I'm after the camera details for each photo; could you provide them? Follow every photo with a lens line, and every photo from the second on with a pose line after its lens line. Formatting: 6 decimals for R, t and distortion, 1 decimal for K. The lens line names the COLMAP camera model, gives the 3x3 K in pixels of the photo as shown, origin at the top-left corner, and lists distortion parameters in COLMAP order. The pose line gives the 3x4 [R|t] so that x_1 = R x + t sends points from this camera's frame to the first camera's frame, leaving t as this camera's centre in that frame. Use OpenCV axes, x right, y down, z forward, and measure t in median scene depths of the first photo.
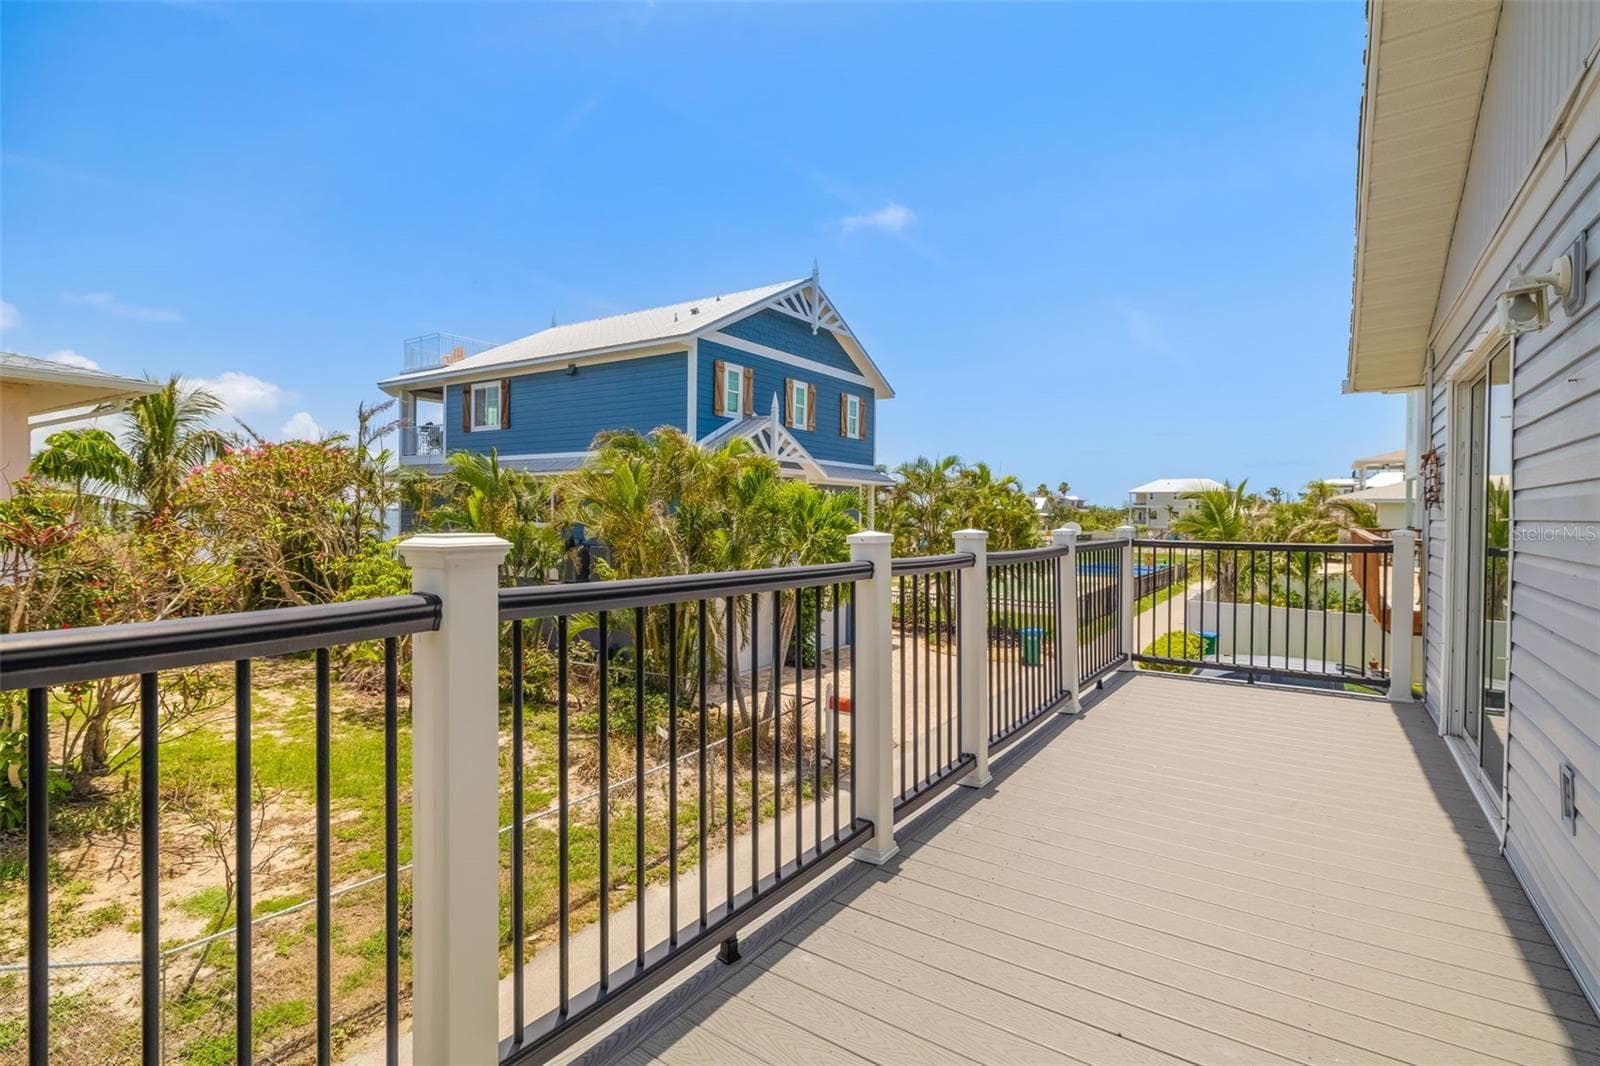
lens RADIAL K [[775.7, 0, 798.7], [0, 775.7, 538.9], [0, 0, 1]] dist [-0.001283, -0.000335]
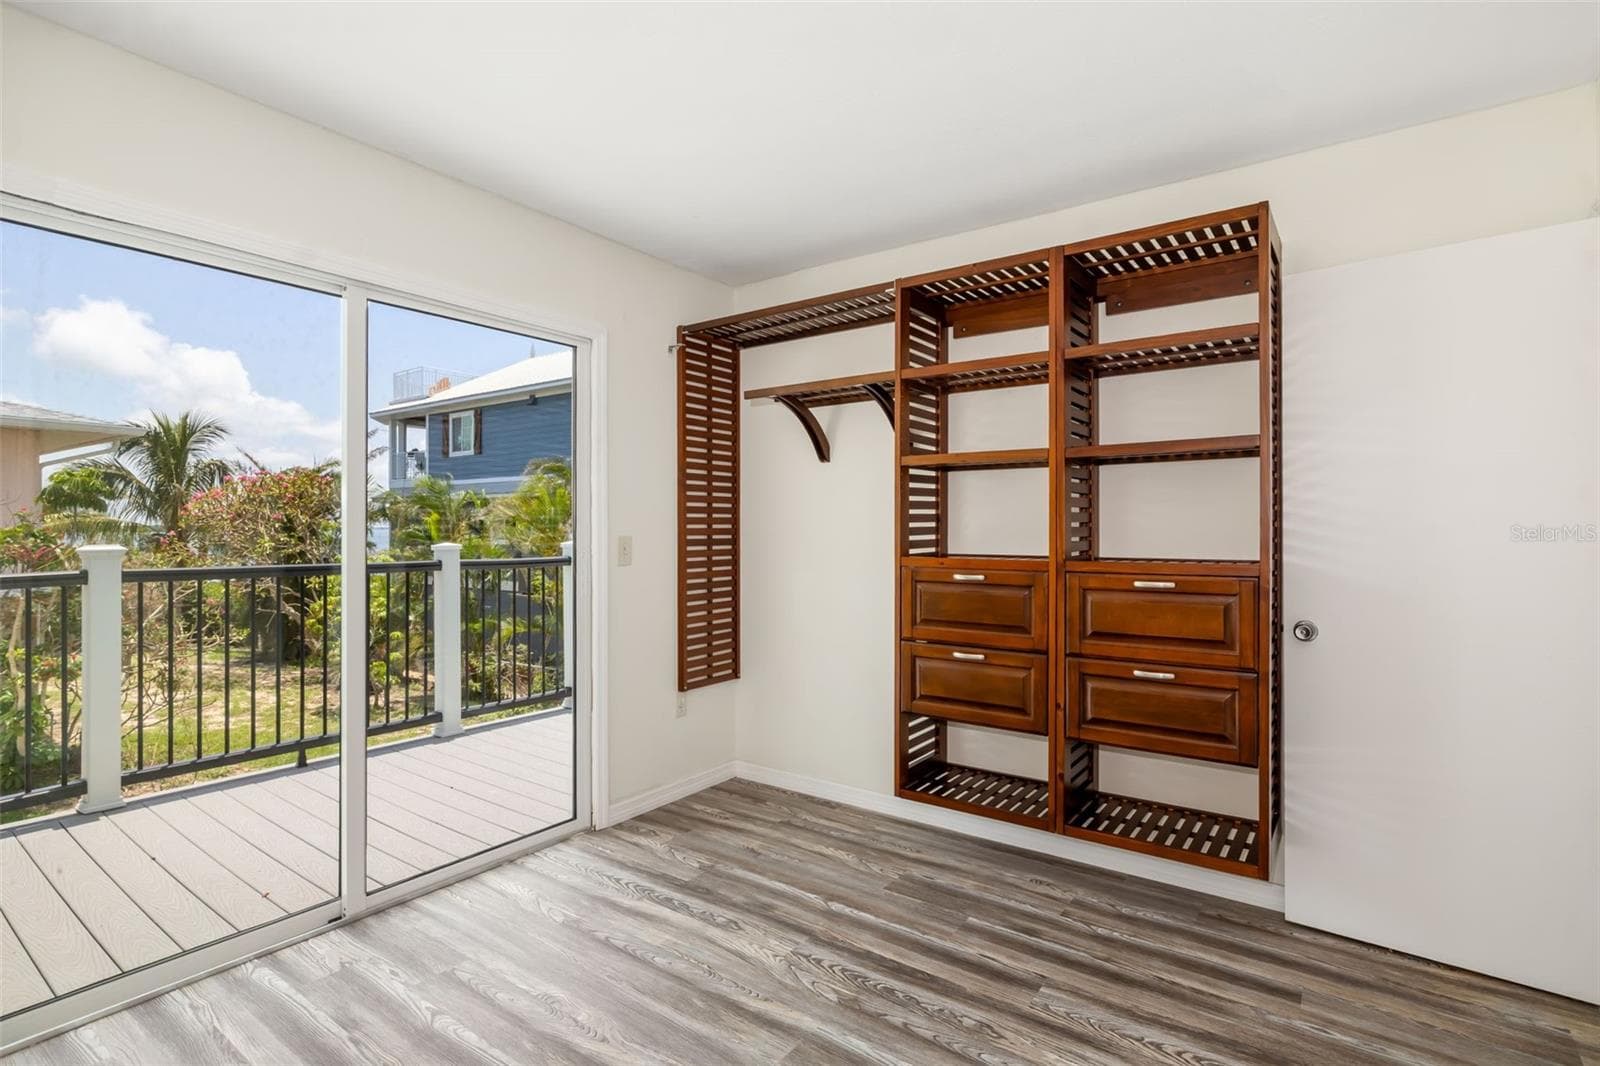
lens RADIAL K [[800.6, 0, 803.6], [0, 800.6, 525.9], [0, 0, 1]] dist [0.002628, -0.001929]
pose [[0.998975, -0.012810, -0.043412, 0.119912], [0.011273, 0.999307, -0.035475, 0.003074], [0.043836, 0.034949, 0.998427, -0.091107]]
